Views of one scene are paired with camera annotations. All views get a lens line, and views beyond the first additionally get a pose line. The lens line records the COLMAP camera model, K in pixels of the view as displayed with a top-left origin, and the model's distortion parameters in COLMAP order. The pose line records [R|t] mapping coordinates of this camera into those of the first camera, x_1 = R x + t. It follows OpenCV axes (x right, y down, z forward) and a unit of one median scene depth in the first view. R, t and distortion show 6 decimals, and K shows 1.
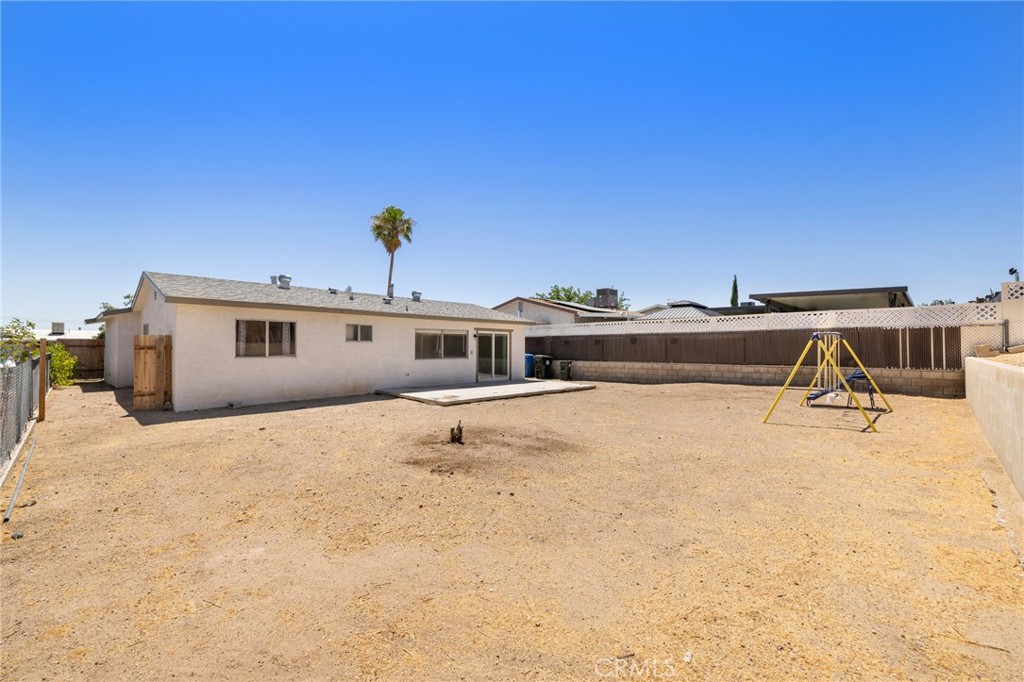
lens RADIAL K [[431.4, 0, 511.0], [0, 431.4, 337.8], [0, 0, 1]] dist [-0.000012, 0.000460]
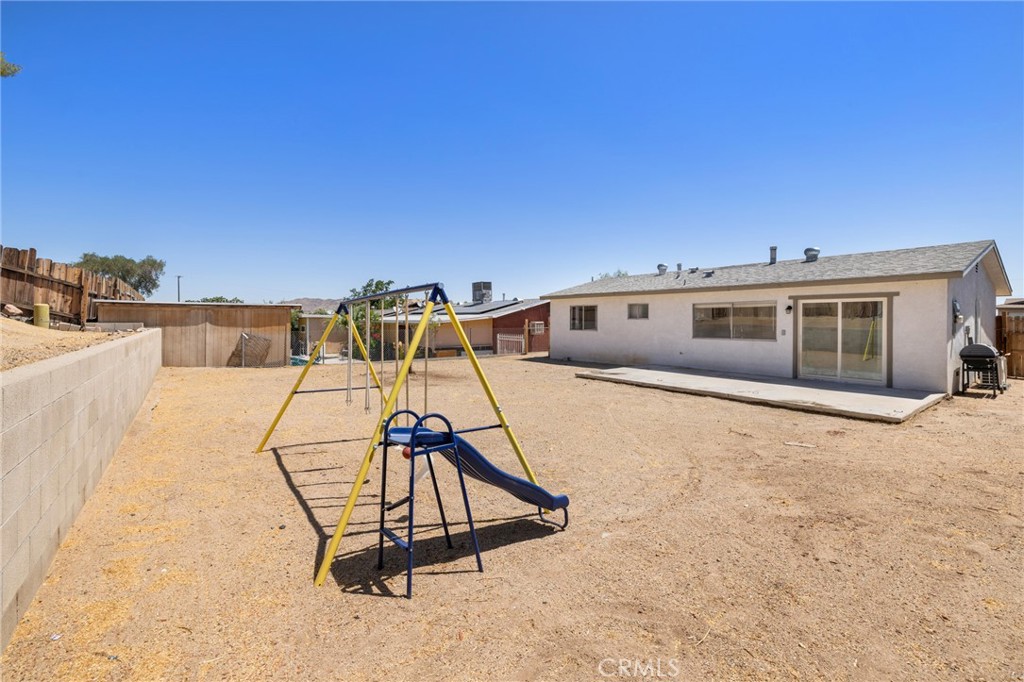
lens RADIAL K [[431.4, 0, 511.2], [0, 431.4, 337.4], [0, 0, 1]] dist [-0.000012, 0.000460]
pose [[-0.144282, 0.031926, -0.989021, 0.682128], [0.015725, 0.999427, 0.029968, 0.015342], [0.989412, -0.011229, -0.144702, 0.709312]]
